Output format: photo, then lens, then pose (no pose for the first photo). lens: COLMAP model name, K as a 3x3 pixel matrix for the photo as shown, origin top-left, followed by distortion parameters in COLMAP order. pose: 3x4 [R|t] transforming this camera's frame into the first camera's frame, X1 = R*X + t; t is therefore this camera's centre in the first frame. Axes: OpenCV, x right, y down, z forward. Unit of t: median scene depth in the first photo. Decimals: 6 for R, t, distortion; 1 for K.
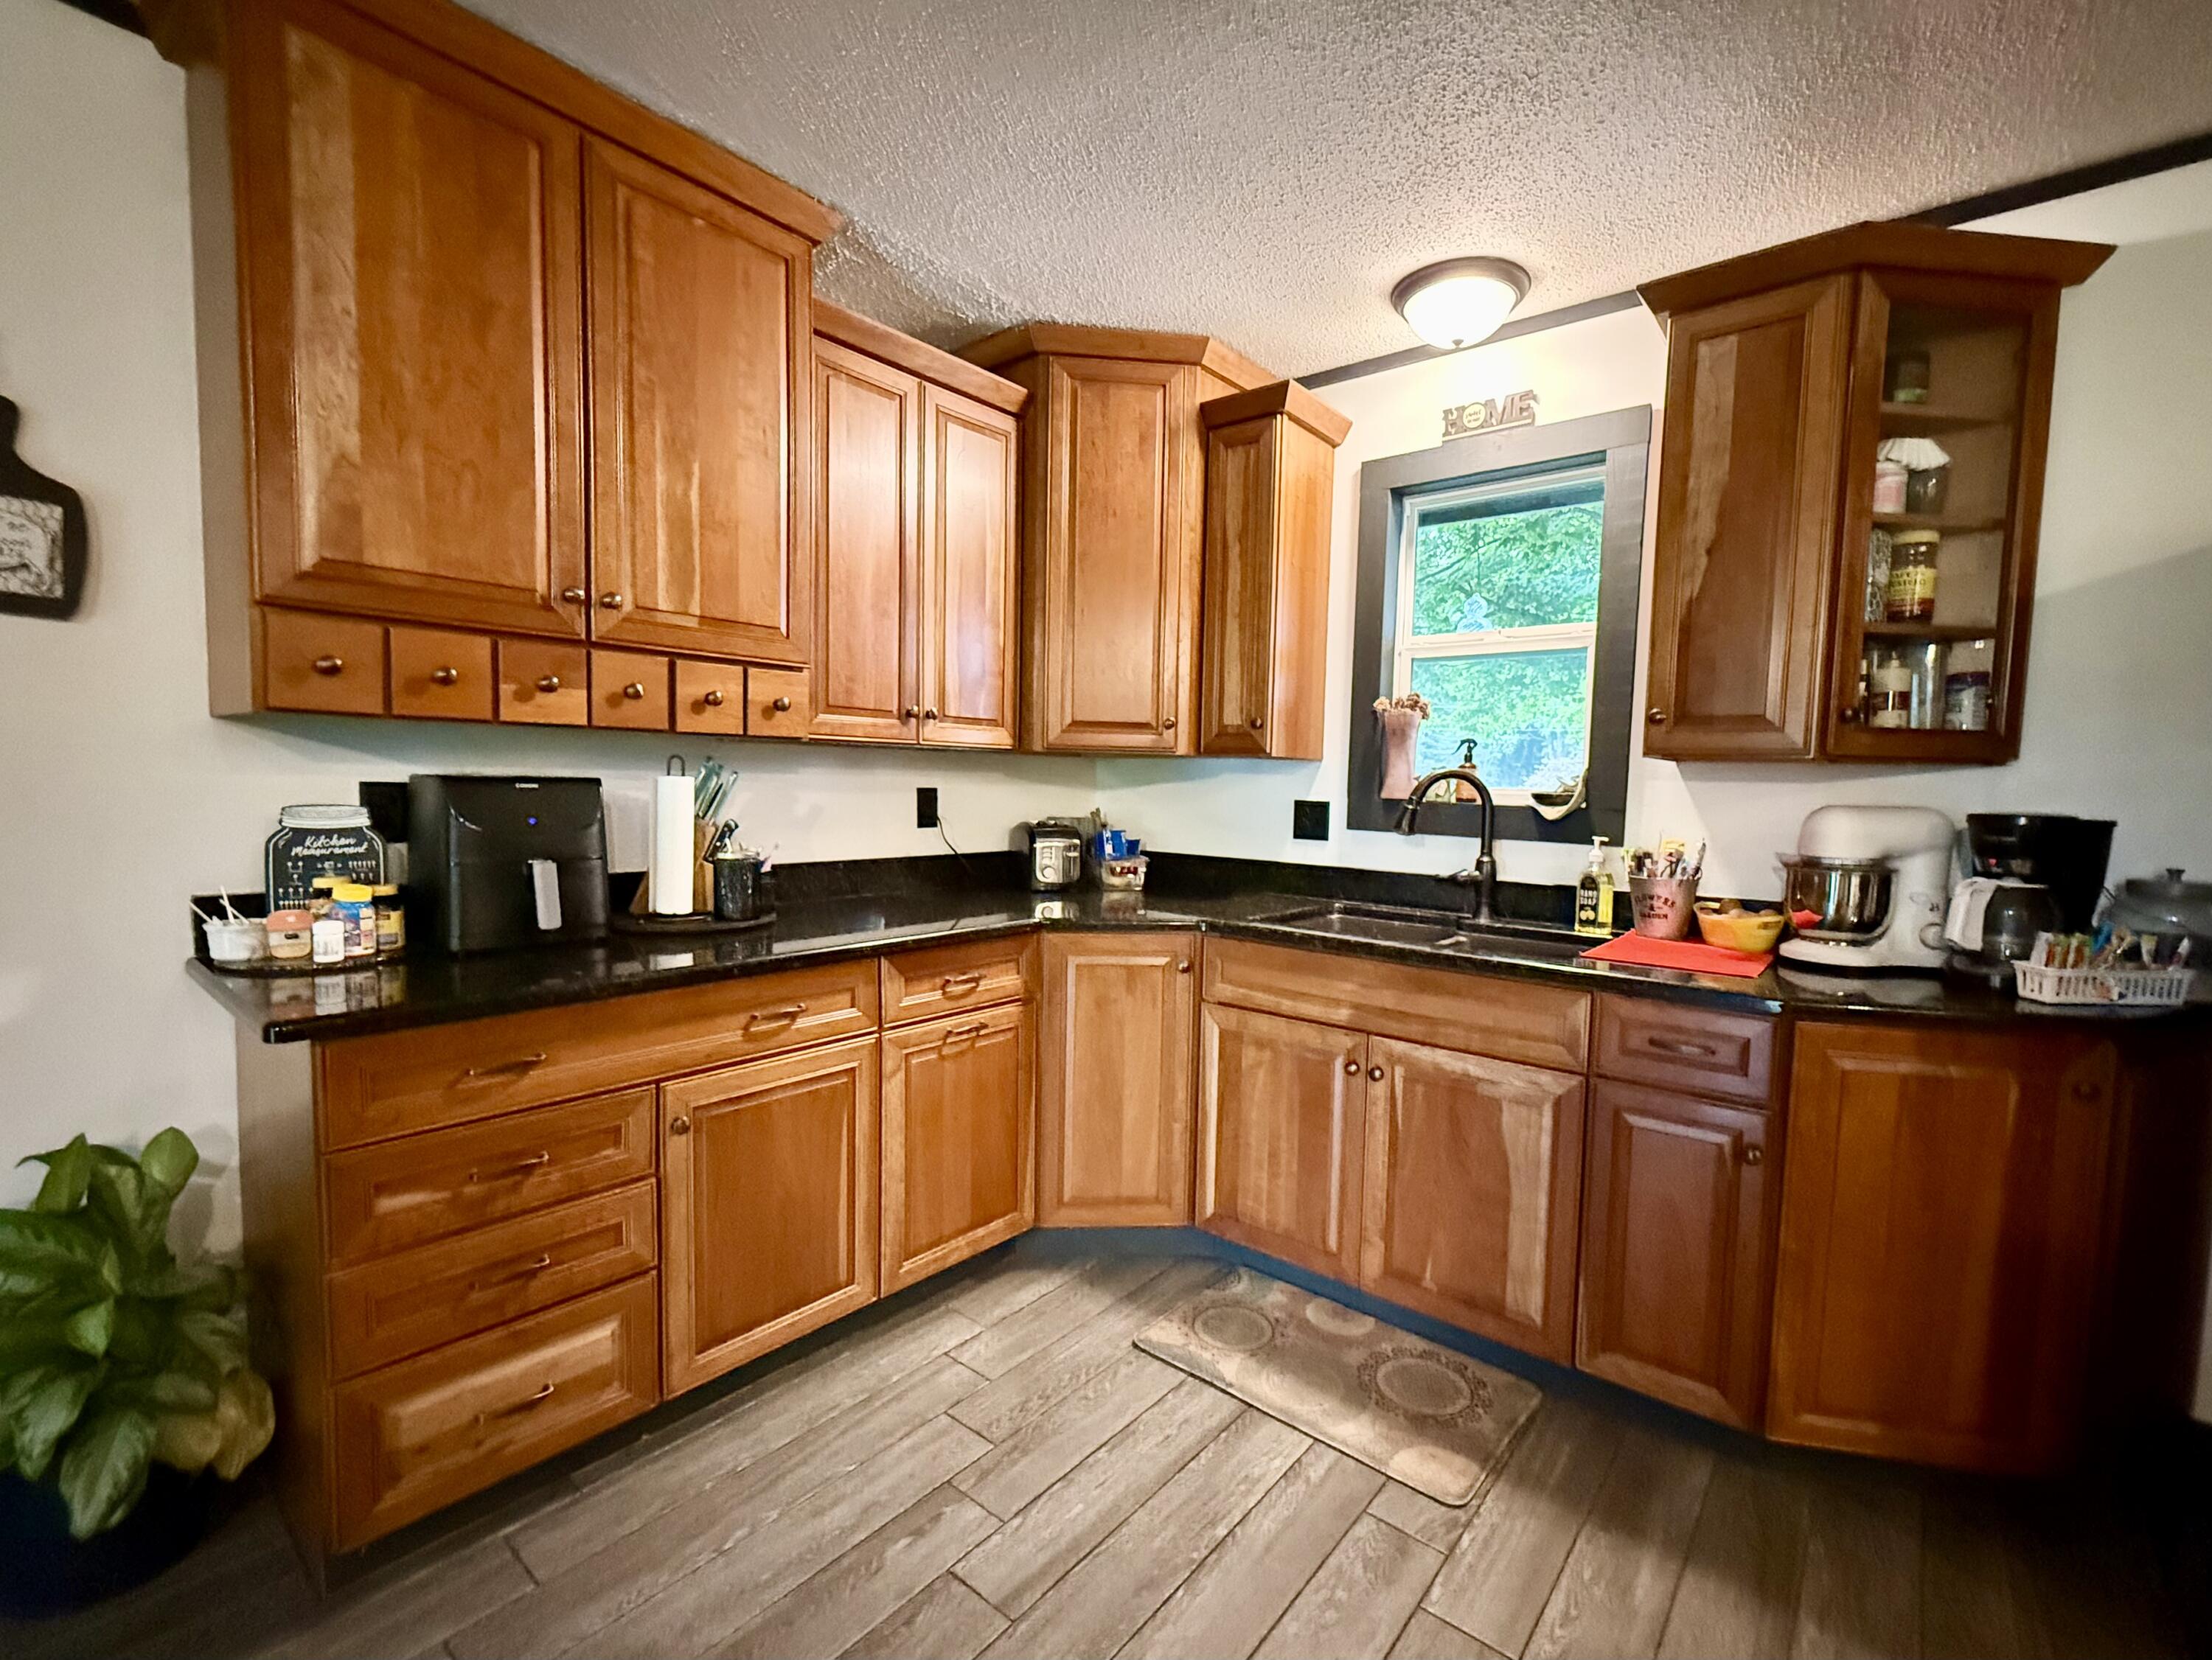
lens RADIAL K [[955.3, 0, 1113.0], [0, 955.3, 849.0], [0, 0, 1]] dist [-0.003999, 0.000475]
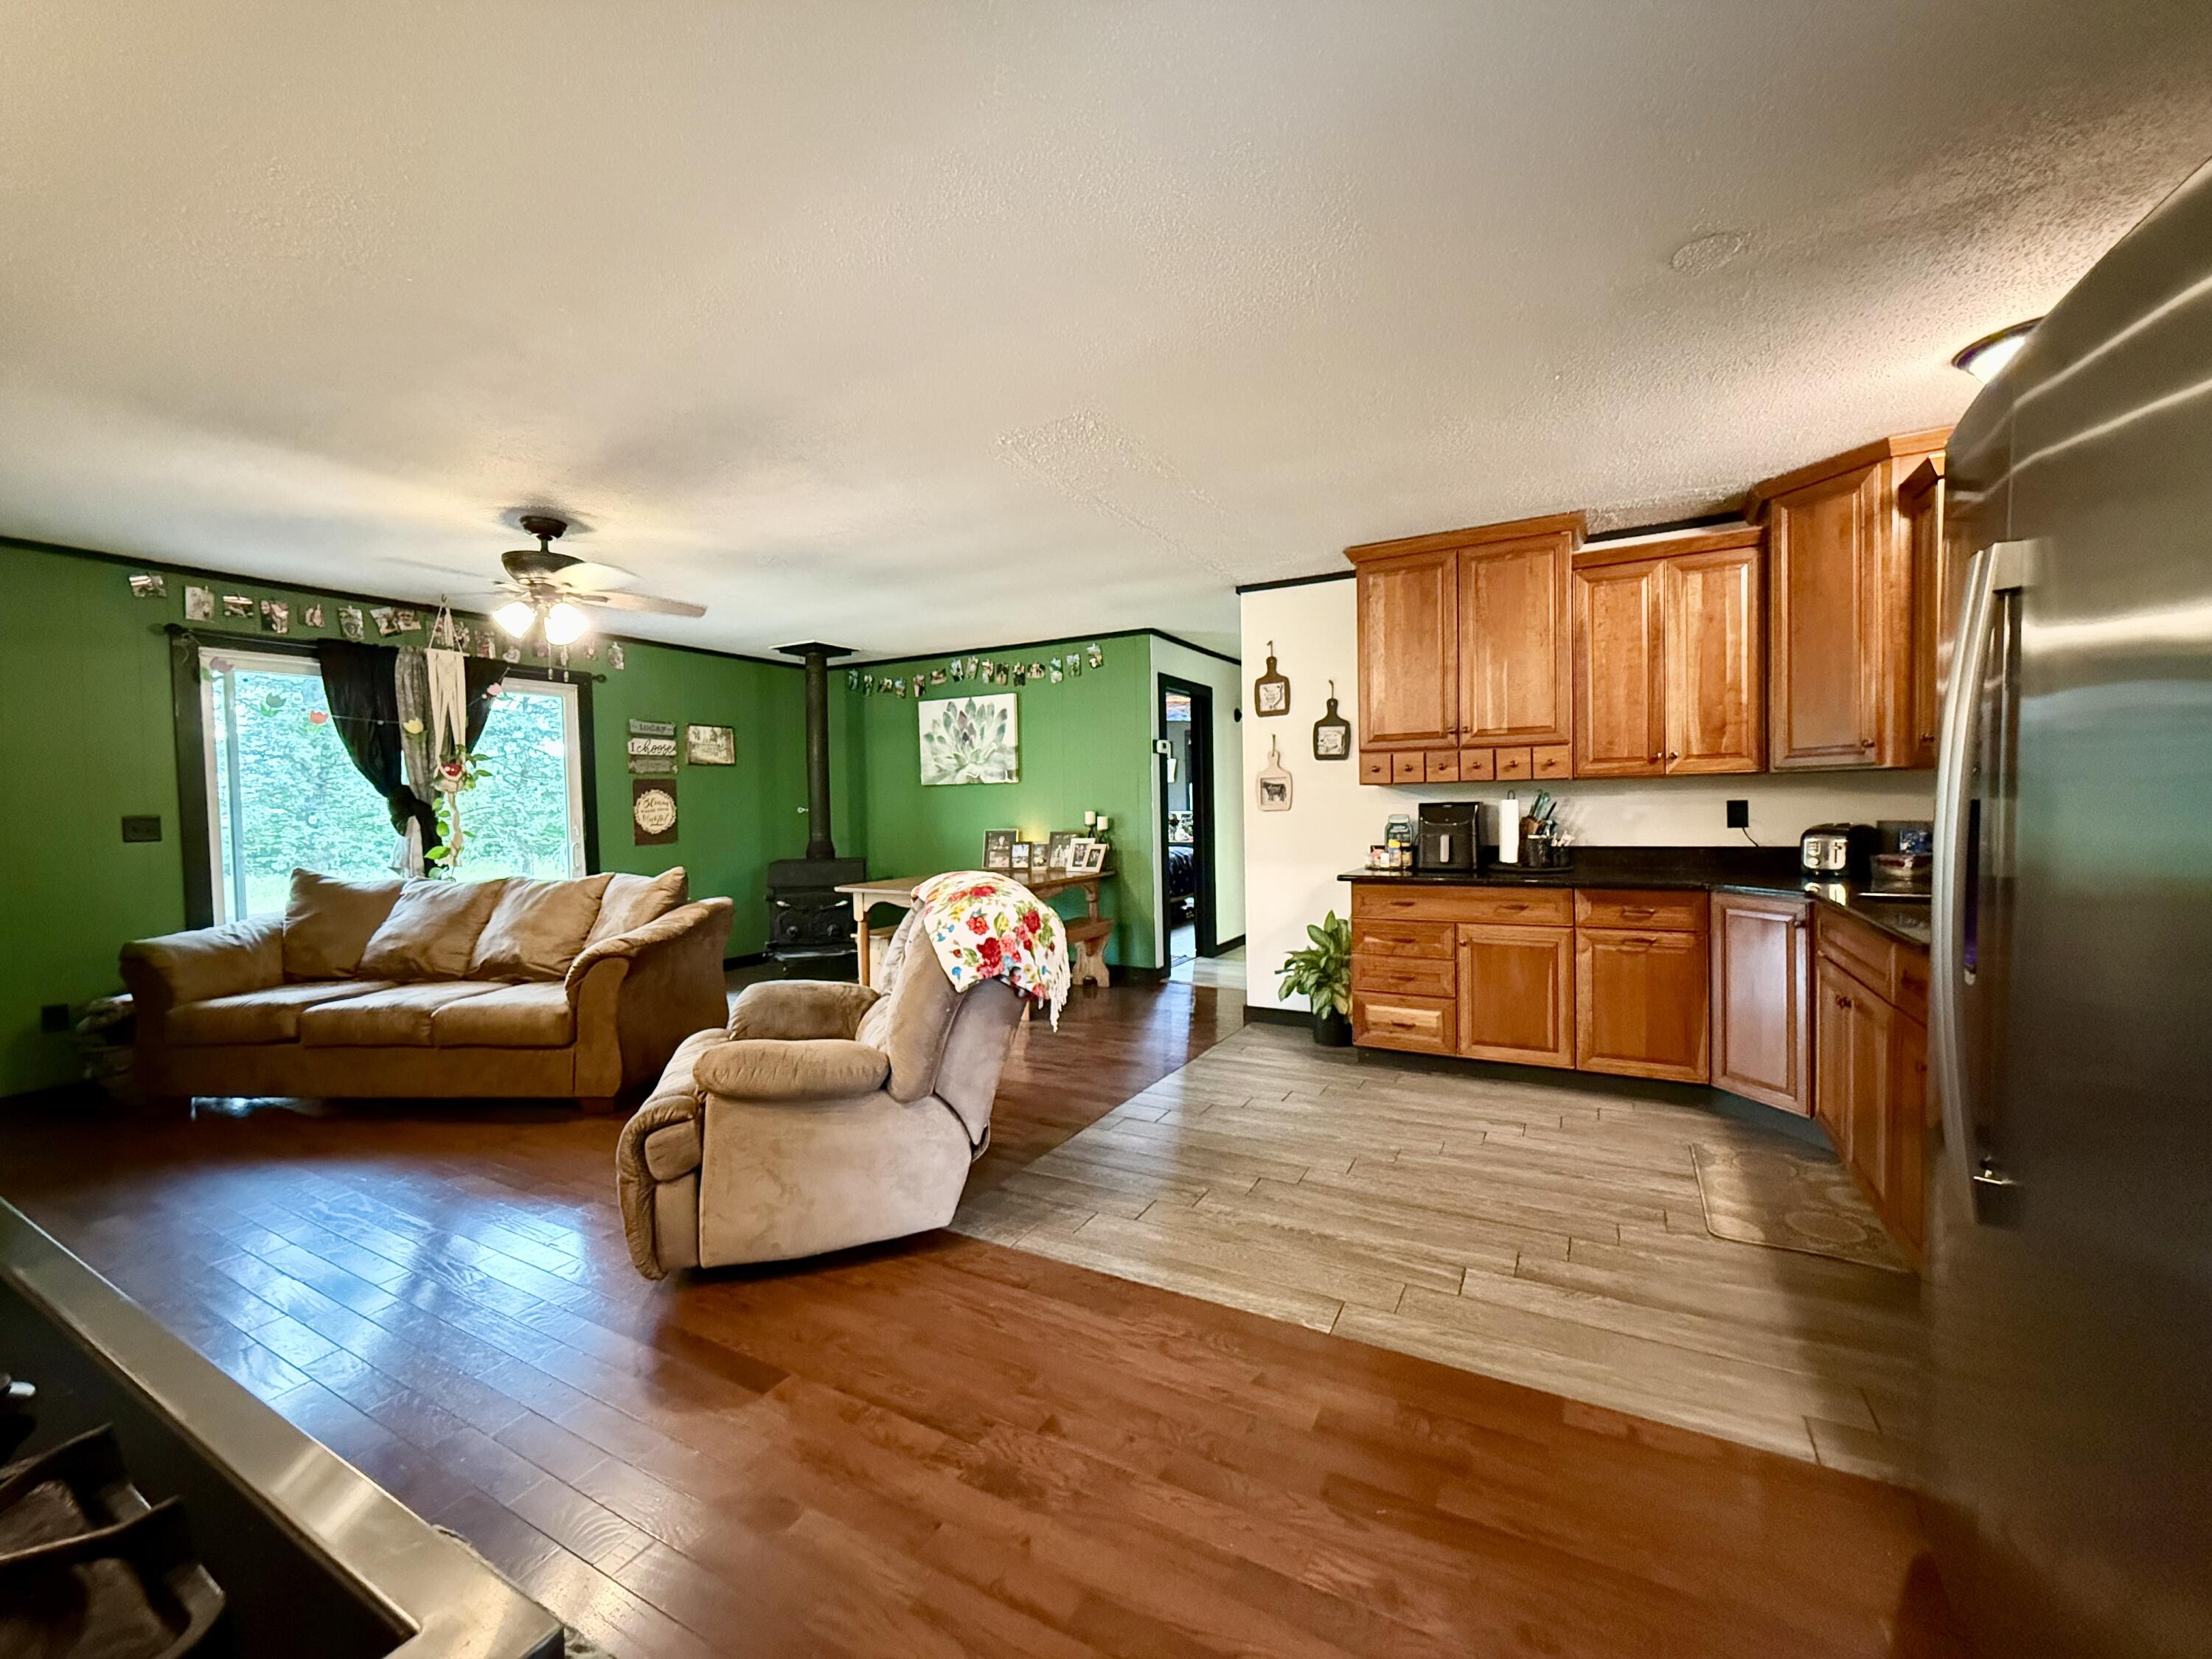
lens RADIAL K [[882.6, 0, 1119.3], [0, 882.6, 834.1], [0, 0, 1]] dist [0.000727, -0.000033]
pose [[0.177682, 0.002993, -0.984083, 1.344778], [-0.046873, 0.998886, -0.005425, 0.054263], [0.982971, 0.047091, 0.177624, -0.234865]]
